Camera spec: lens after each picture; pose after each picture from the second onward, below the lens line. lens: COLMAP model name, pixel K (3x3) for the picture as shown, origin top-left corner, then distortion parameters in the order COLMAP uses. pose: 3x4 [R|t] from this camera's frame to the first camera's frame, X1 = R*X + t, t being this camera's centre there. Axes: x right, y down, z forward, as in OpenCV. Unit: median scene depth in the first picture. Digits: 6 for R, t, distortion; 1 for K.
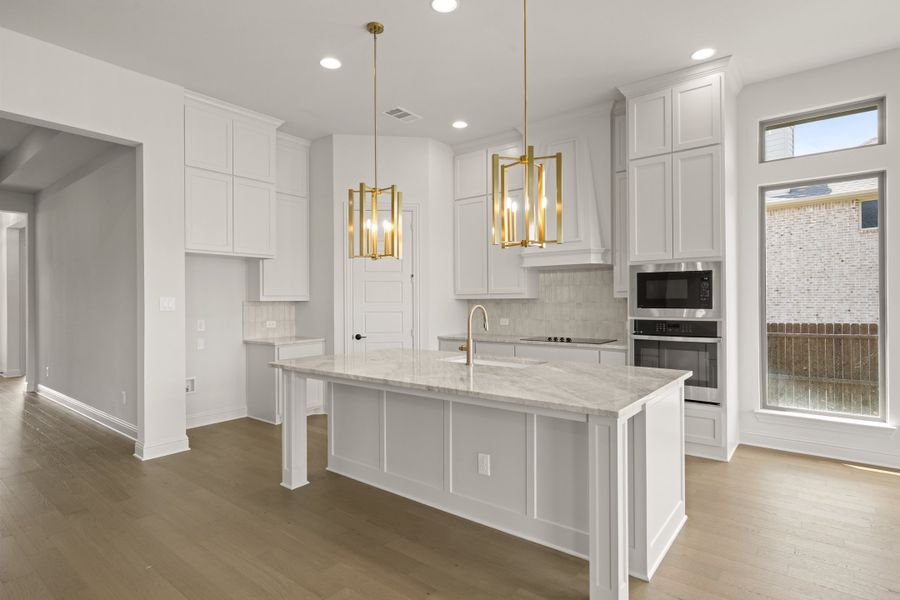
lens RADIAL K [[474.0, 0, 450.0], [0, 474.0, 300.0], [0, 0, 1]] dist [-0.000613, 0.000539]
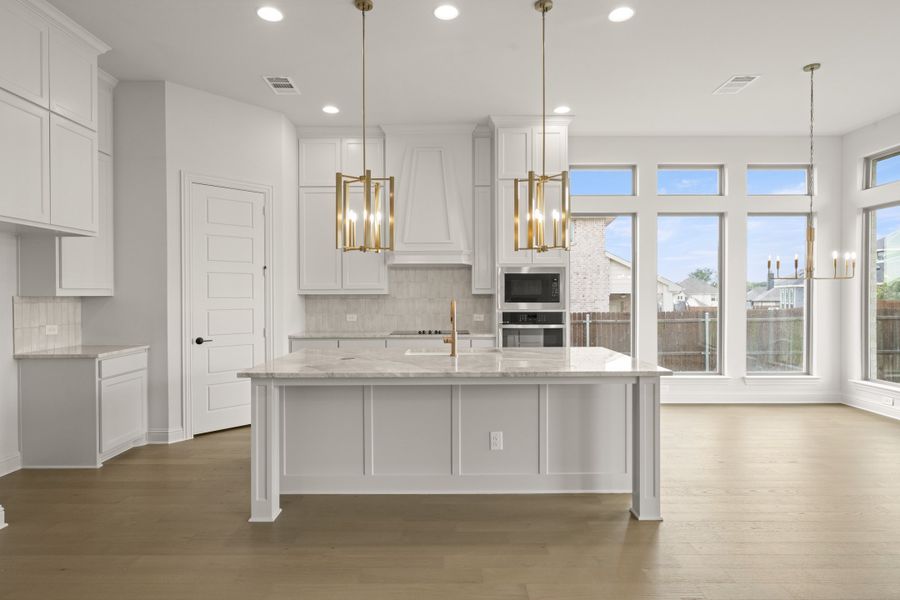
lens RADIAL K [[490.4, 0, 450.0], [0, 490.4, 300.0], [0, 0, 1]] dist [-0.001958, 0.000078]
pose [[0.783004, -0.002868, 0.622011, -0.420160], [-0.002081, 0.999972, 0.007230, 0.001474], [-0.622014, -0.006955, 0.782975, 0.088384]]
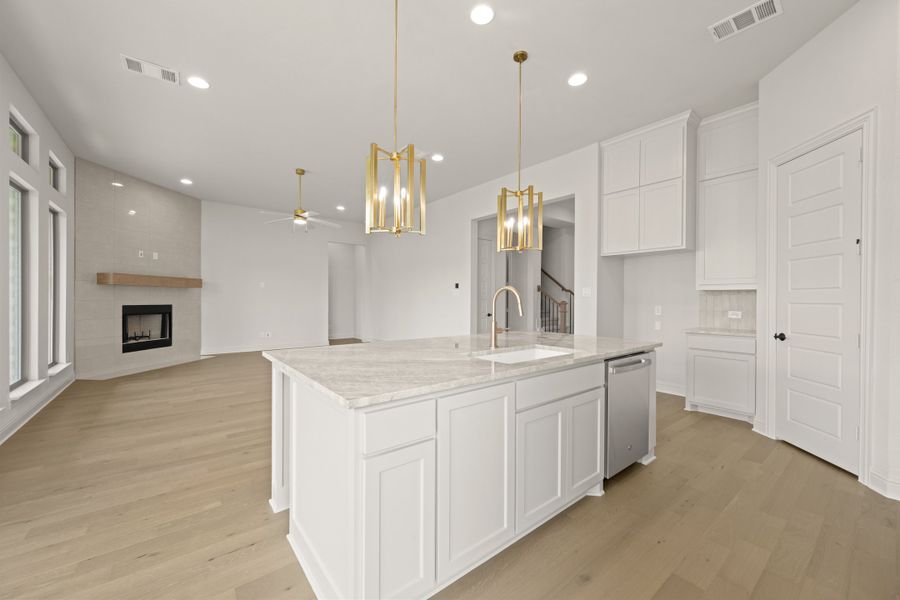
lens RADIAL K [[351.7, 0, 450.0], [0, 351.7, 300.0], [0, 0, 1]] dist [-0.001366, -0.000077]
pose [[-0.226666, 0.007375, -0.973945, 0.503194], [-0.004422, 0.999953, 0.008601, 0.020978], [0.973962, 0.006257, -0.226623, 0.689623]]
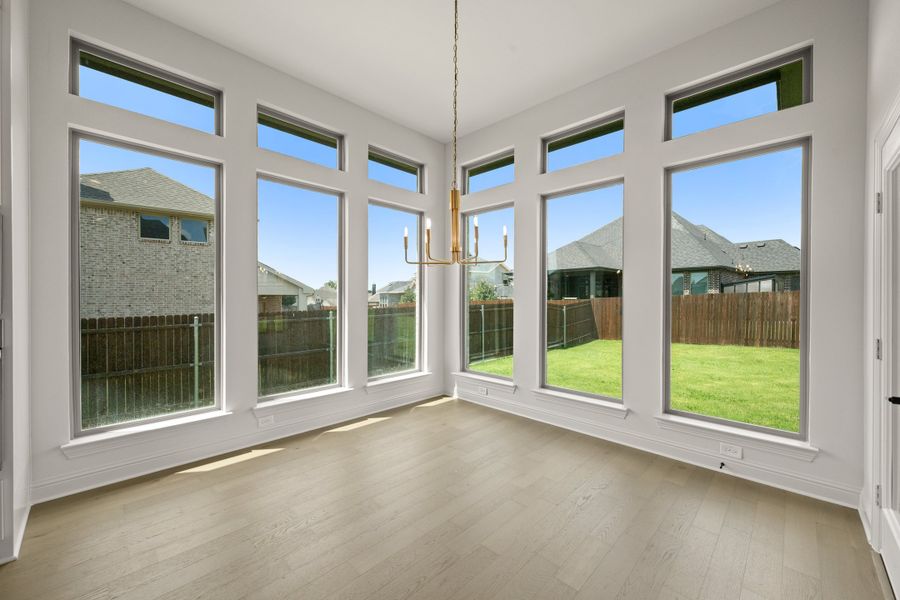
lens RADIAL K [[351.7, 0, 450.0], [0, 351.7, 300.0], [0, 0, 1]] dist [-0.001366, -0.000077]
pose [[0.103151, 0.001817, 0.994664, 0.160865], [-0.004374, 0.999989, -0.001374, 0.015150], [-0.994656, -0.004209, 0.103158, 0.321871]]
